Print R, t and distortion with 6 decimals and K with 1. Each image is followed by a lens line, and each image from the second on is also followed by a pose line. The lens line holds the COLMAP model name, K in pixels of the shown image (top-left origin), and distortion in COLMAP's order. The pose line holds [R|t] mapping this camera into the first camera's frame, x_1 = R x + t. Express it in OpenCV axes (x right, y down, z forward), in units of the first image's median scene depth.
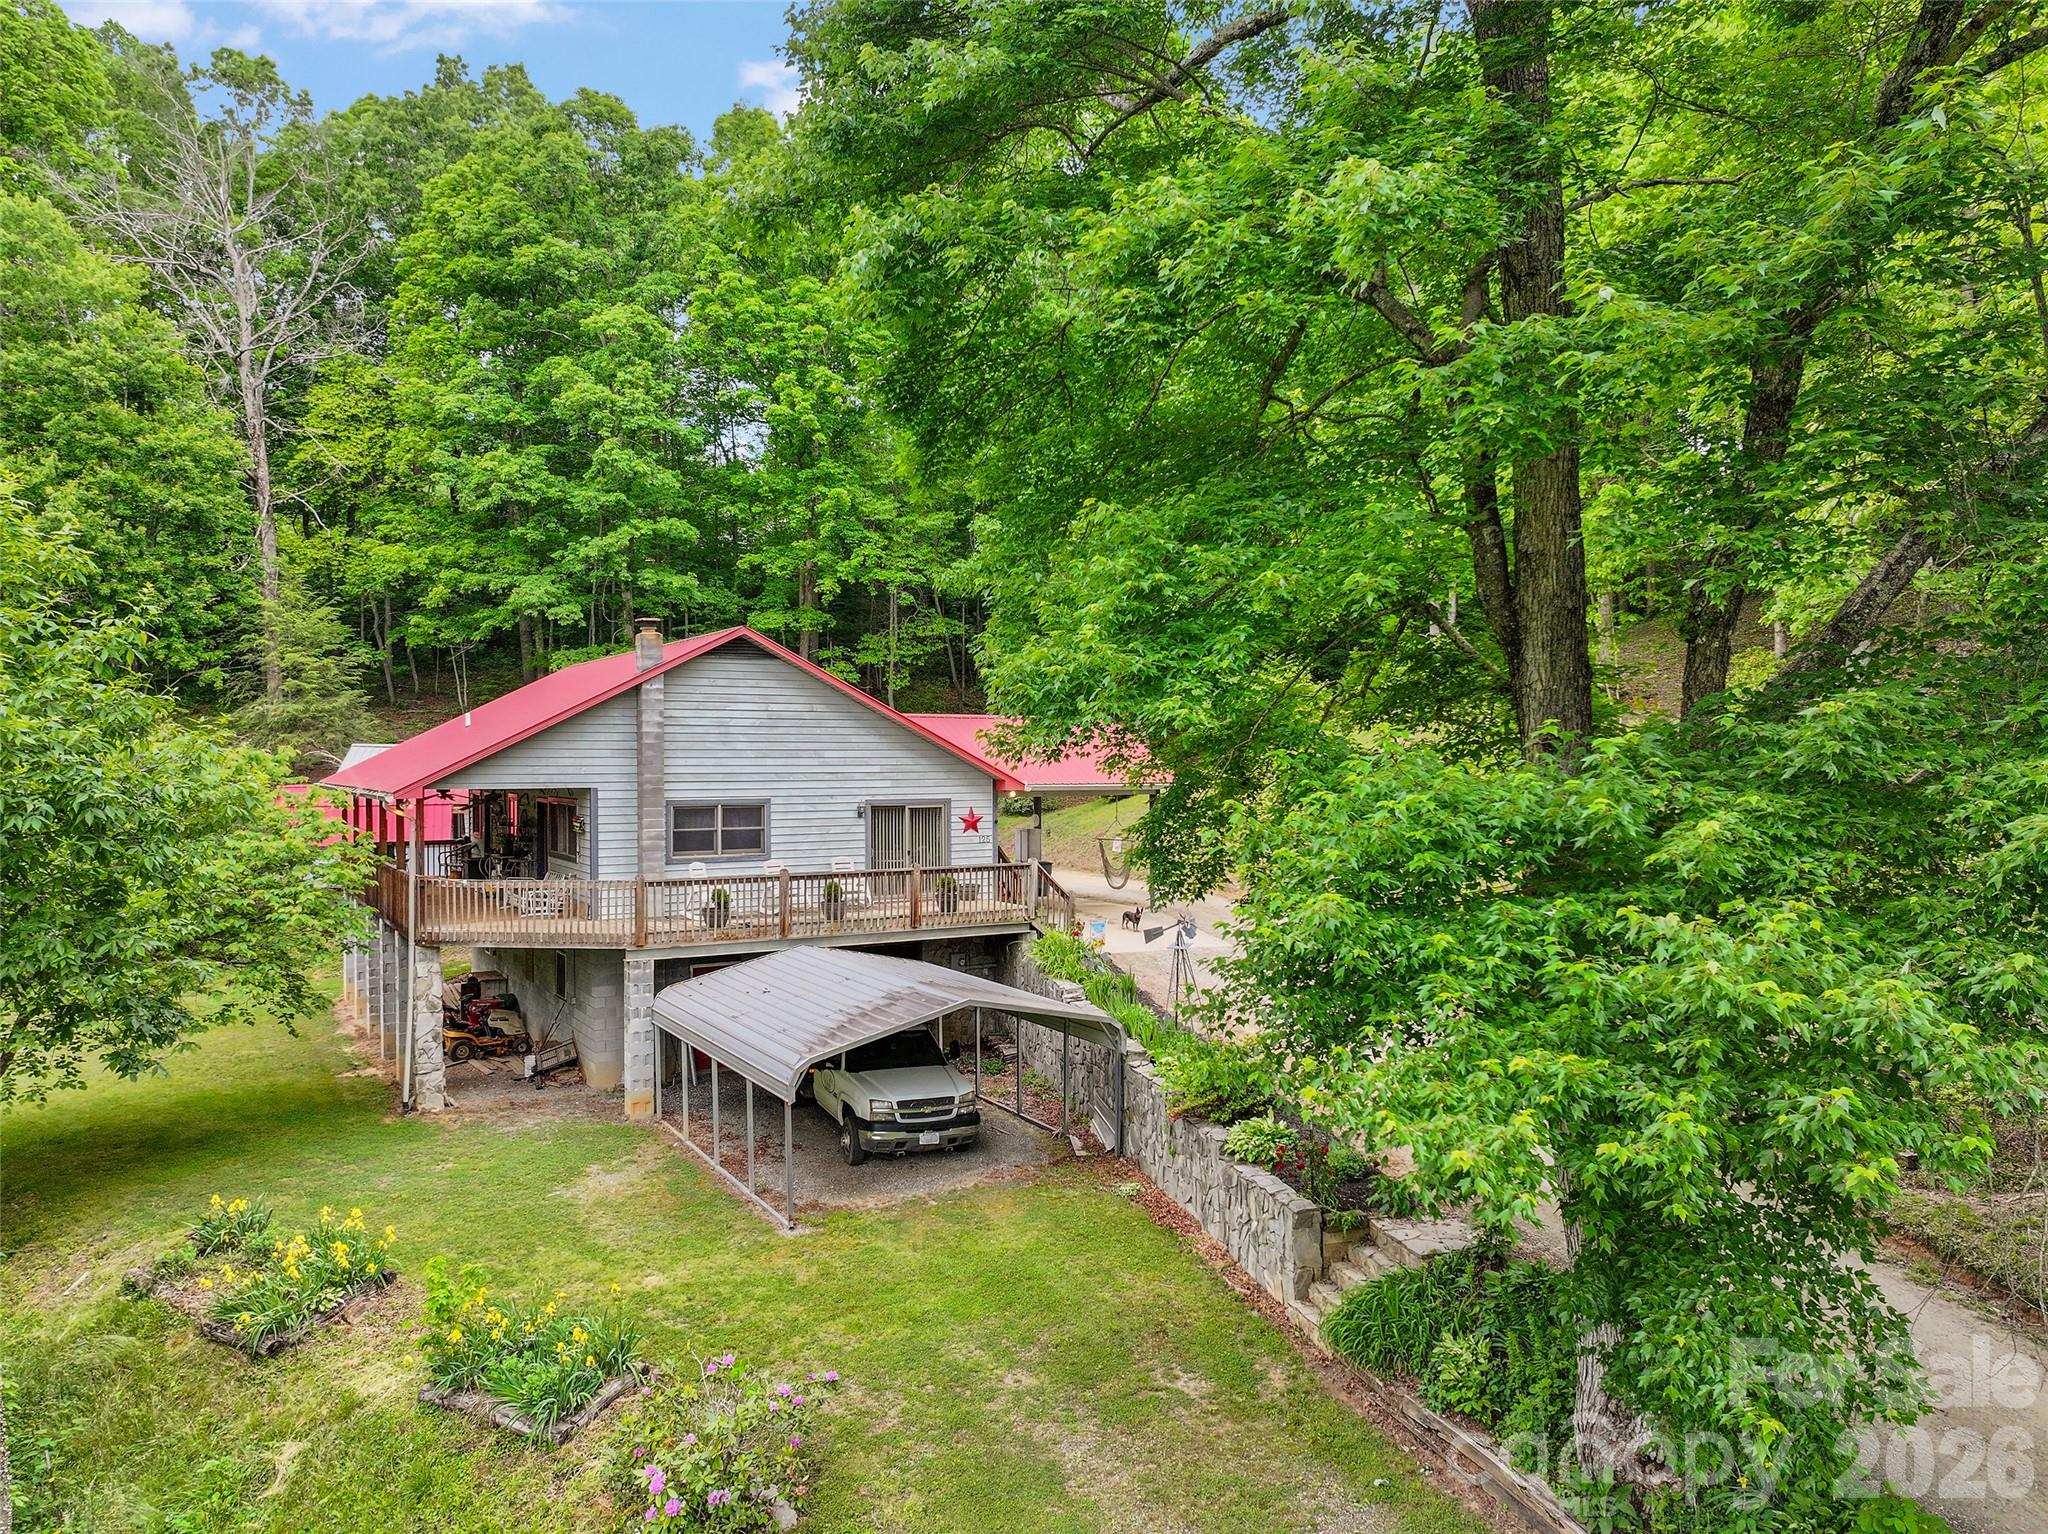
lens RADIAL K [[1434.5, 0, 1024.0], [0, 1434.5, 767.0], [0, 0, 1]] dist [-0.001730, 0.018182]
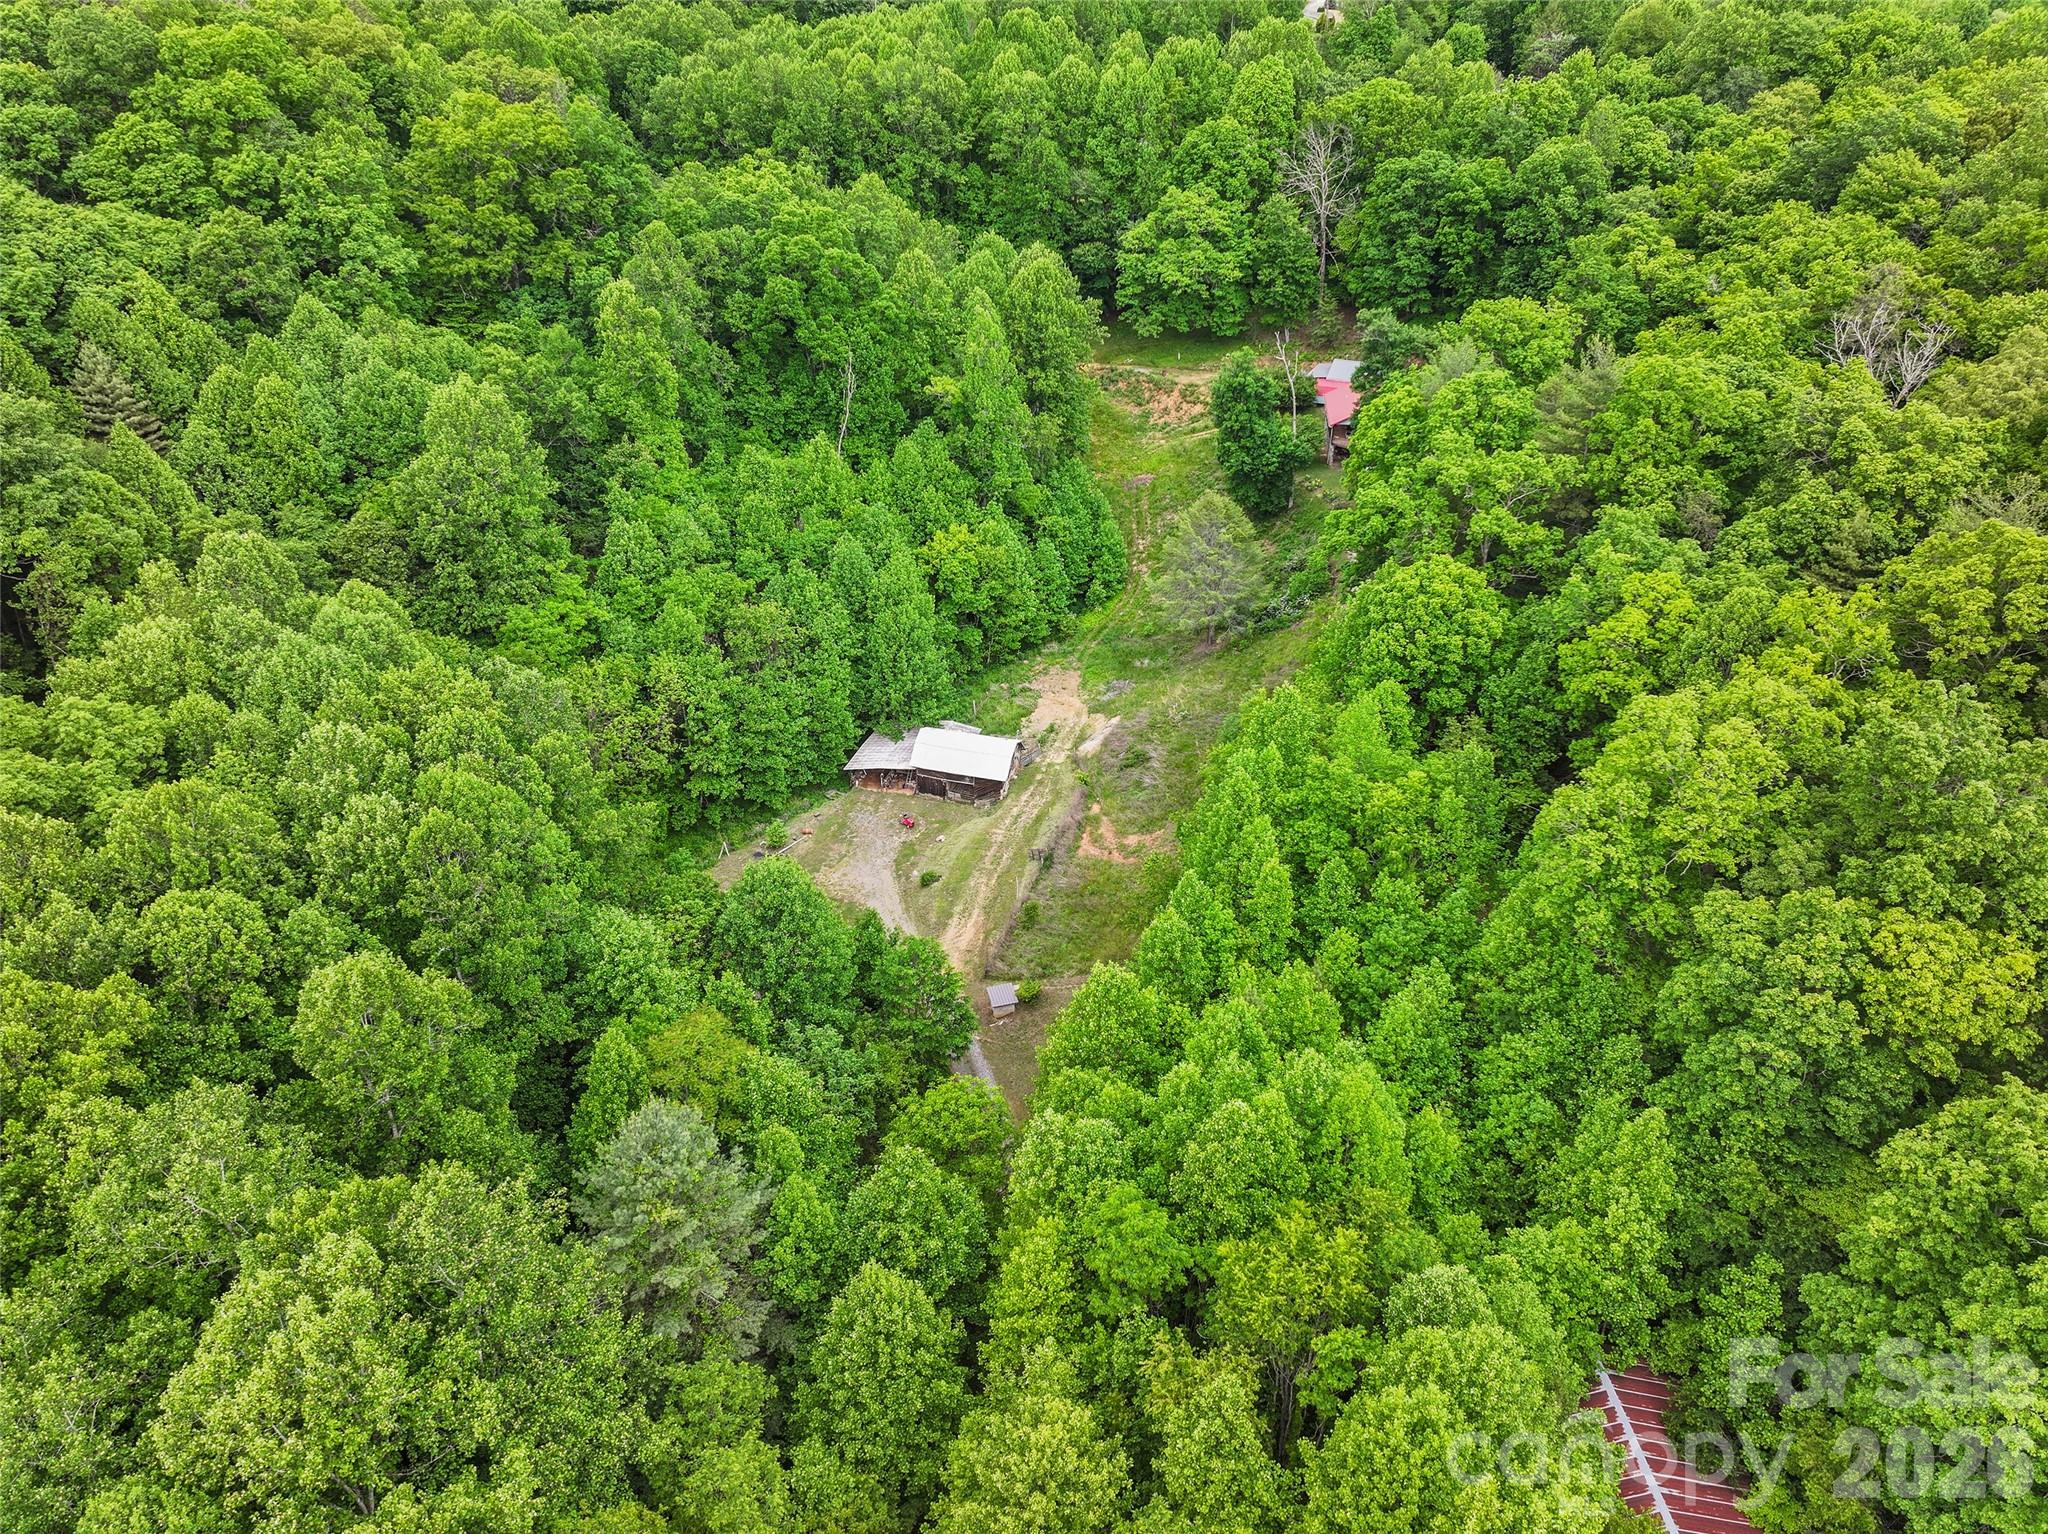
lens RADIAL K [[1434.5, 0, 1024.0], [0, 1434.5, 767.0], [0, 0, 1]] dist [-0.001730, 0.018182]
pose [[0.791603, 0.312624, -0.525005, 1.270570], [0.005383, 0.855604, 0.517603, -1.061393], [0.611011, -0.412563, 0.675616, -2.636617]]
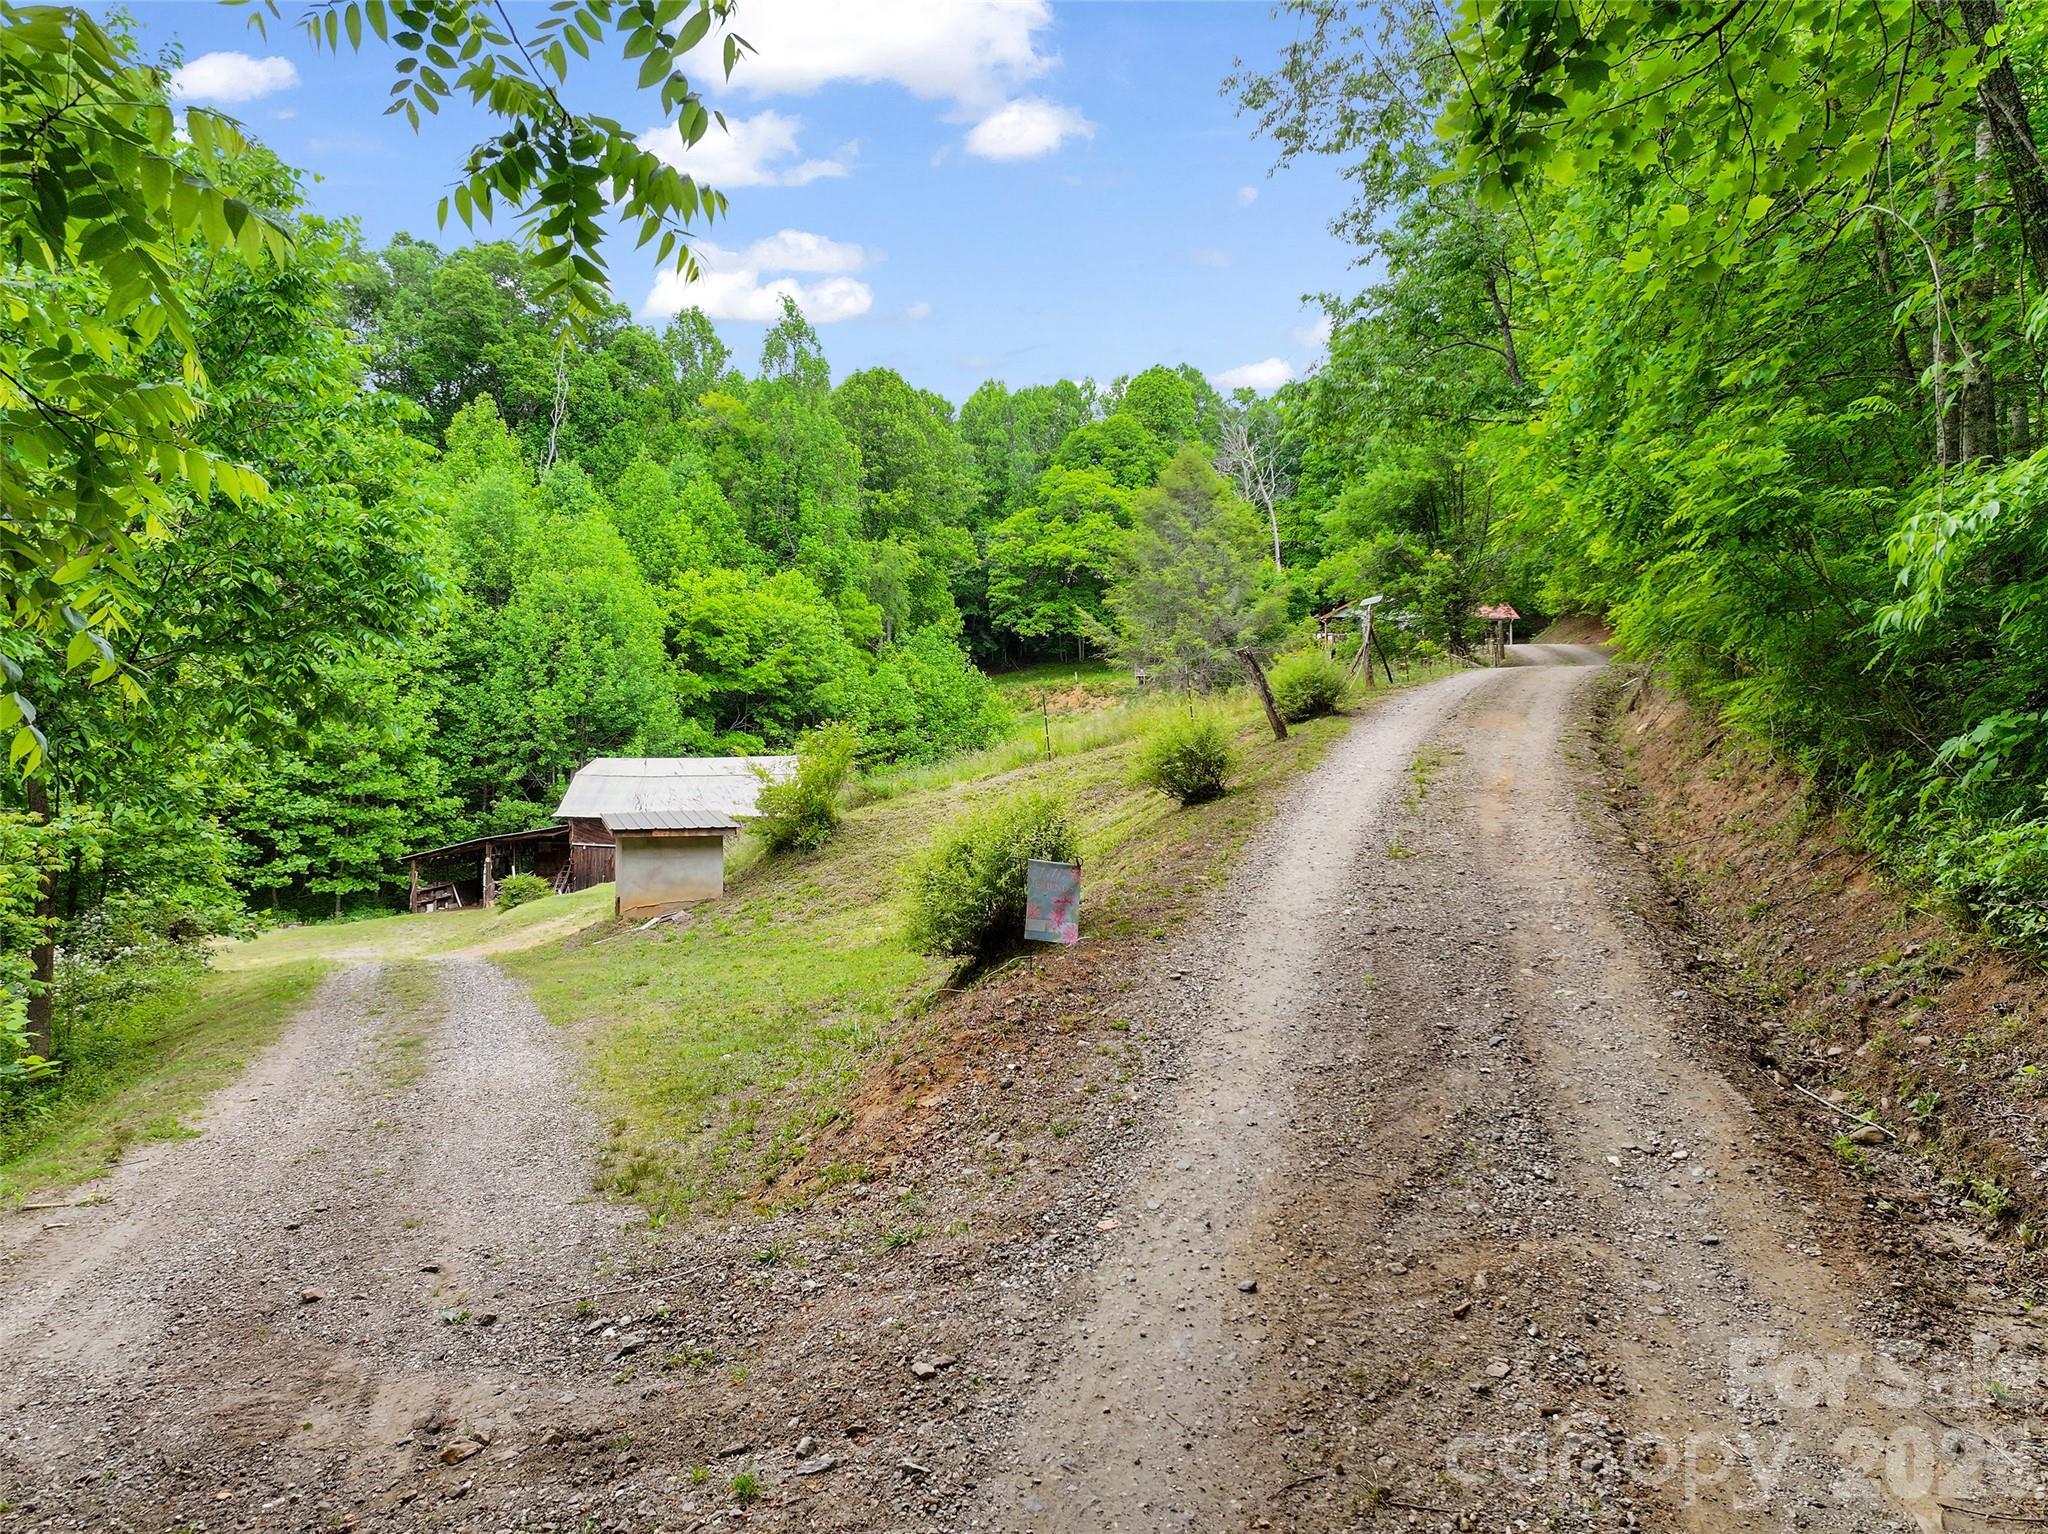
lens RADIAL K [[1436.1, 0, 1024.0], [0, 1436.1, 767.0], [0, 0, 1]] dist [0.001101, -0.000290]
pose [[0.849016, -0.003530, -0.528356, 0.599609], [0.000299, 0.999981, -0.006201, 0.256509], [0.528368, 0.005107, 0.849000, -1.723893]]
